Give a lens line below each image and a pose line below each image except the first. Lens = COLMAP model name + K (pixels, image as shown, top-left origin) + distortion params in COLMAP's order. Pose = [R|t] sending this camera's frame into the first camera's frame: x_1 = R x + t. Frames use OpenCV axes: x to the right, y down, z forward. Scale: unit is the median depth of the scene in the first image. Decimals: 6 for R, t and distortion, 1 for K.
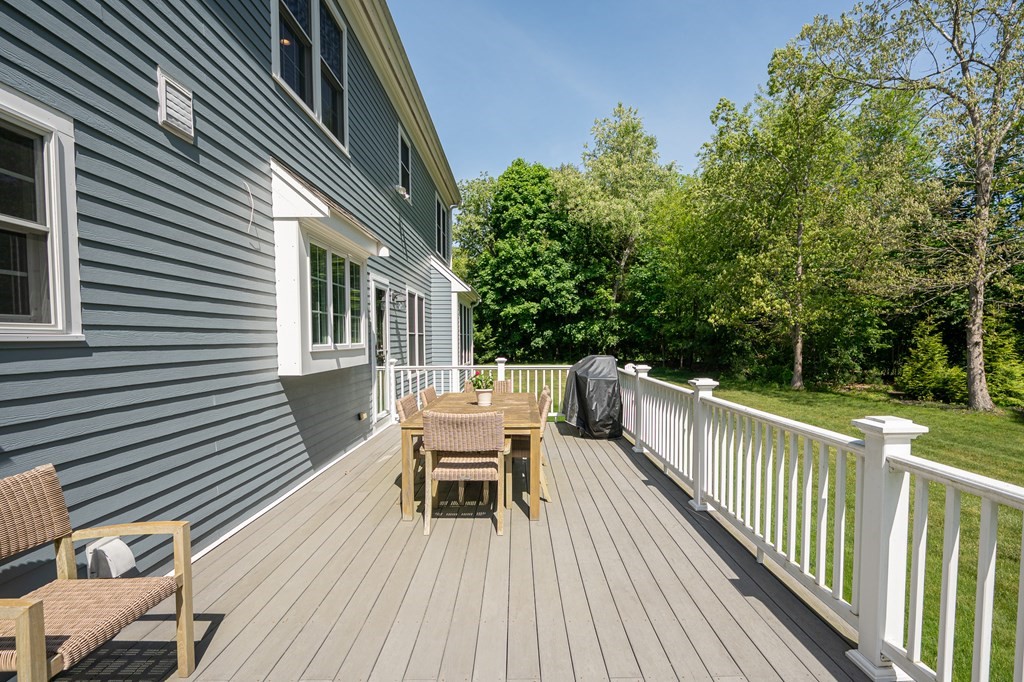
lens RADIAL K [[502.6, 0, 515.7], [0, 502.6, 343.4], [0, 0, 1]] dist [0.004021, 0.001271]
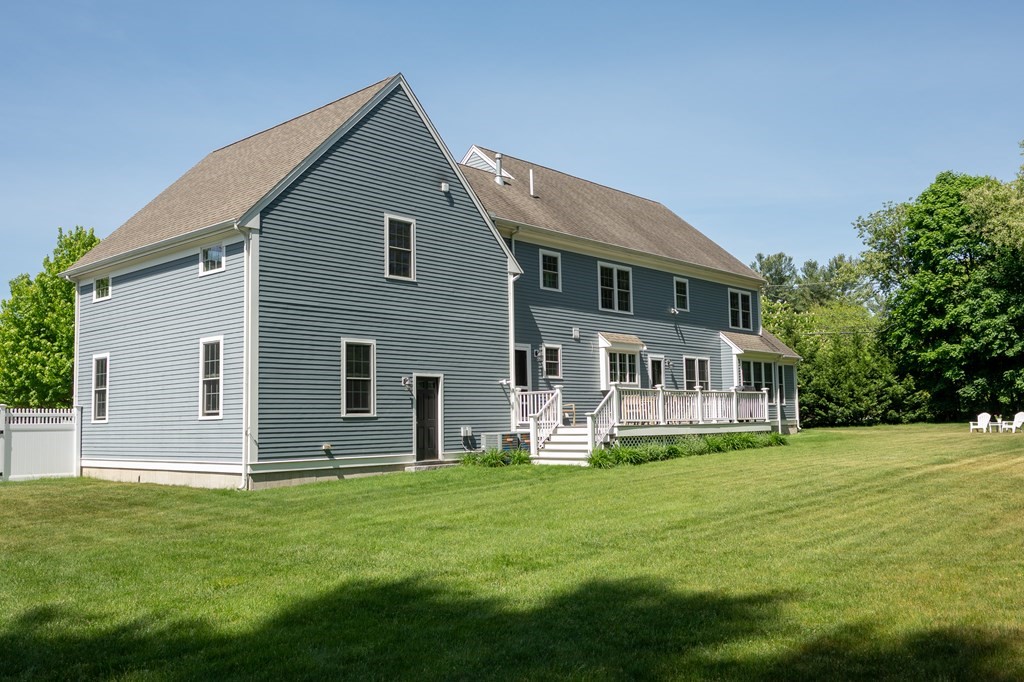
lens RADIAL K [[878.3, 0, 514.4], [0, 878.3, 335.3], [0, 0, 1]] dist [-0.015296, 0.001709]
pose [[0.747466, -0.067825, -0.660829, 0.453971], [0.006550, 0.995478, -0.094763, 0.036886], [0.664268, 0.066503, 0.744530, -0.578153]]
